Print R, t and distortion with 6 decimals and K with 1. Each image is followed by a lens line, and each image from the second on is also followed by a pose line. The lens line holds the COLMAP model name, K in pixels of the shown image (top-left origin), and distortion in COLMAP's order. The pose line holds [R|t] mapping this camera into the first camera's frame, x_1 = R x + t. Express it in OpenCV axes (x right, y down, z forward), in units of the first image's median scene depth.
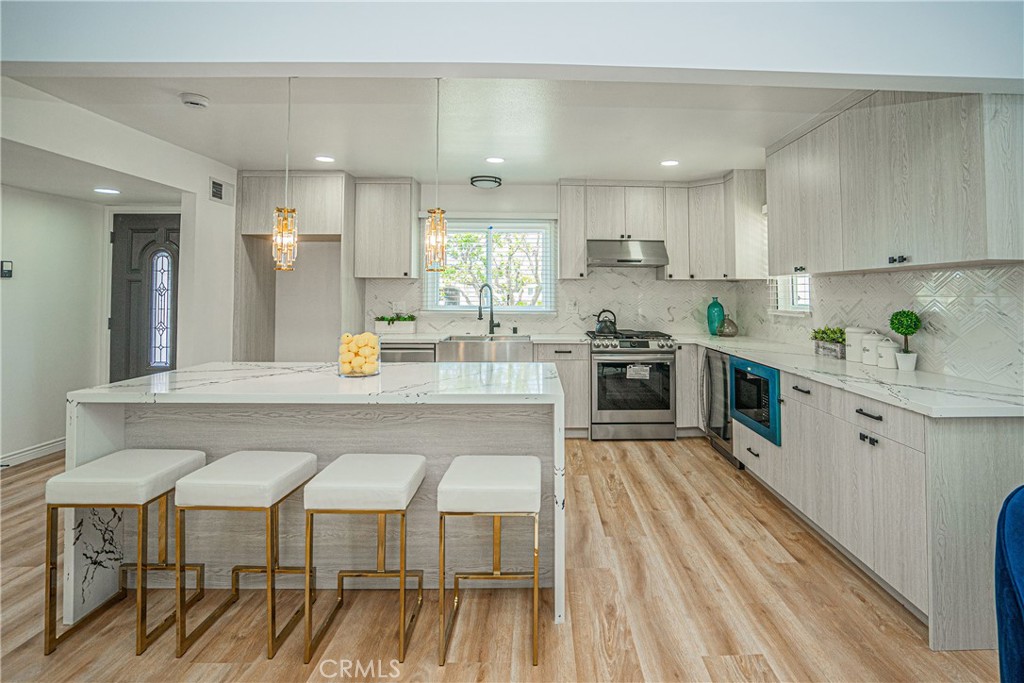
lens RADIAL K [[510.9, 0, 551.9], [0, 510.9, 269.5], [0, 0, 1]] dist [-0.018551, -0.000097]
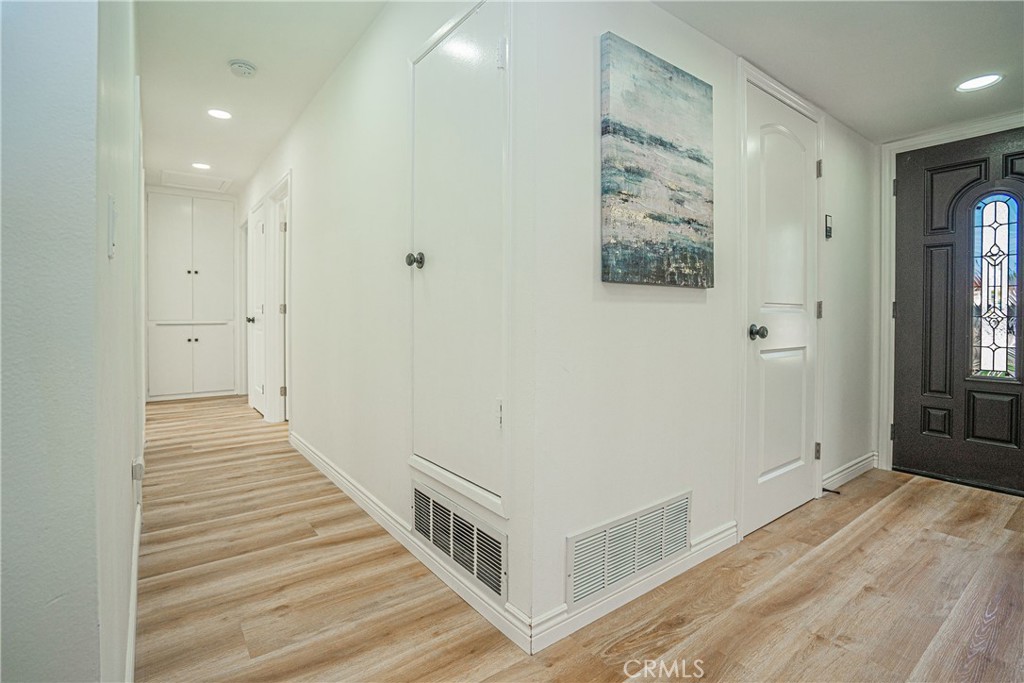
lens RADIAL K [[484.1, 0, 513.4], [0, 484.1, 317.2], [0, 0, 1]] dist [-0.012627, 0.000073]
pose [[0.575412, 0.006059, -0.817841, -0.626436], [0.034398, 0.998908, 0.031602, 0.076463], [0.817140, -0.046317, 0.574576, 0.171904]]
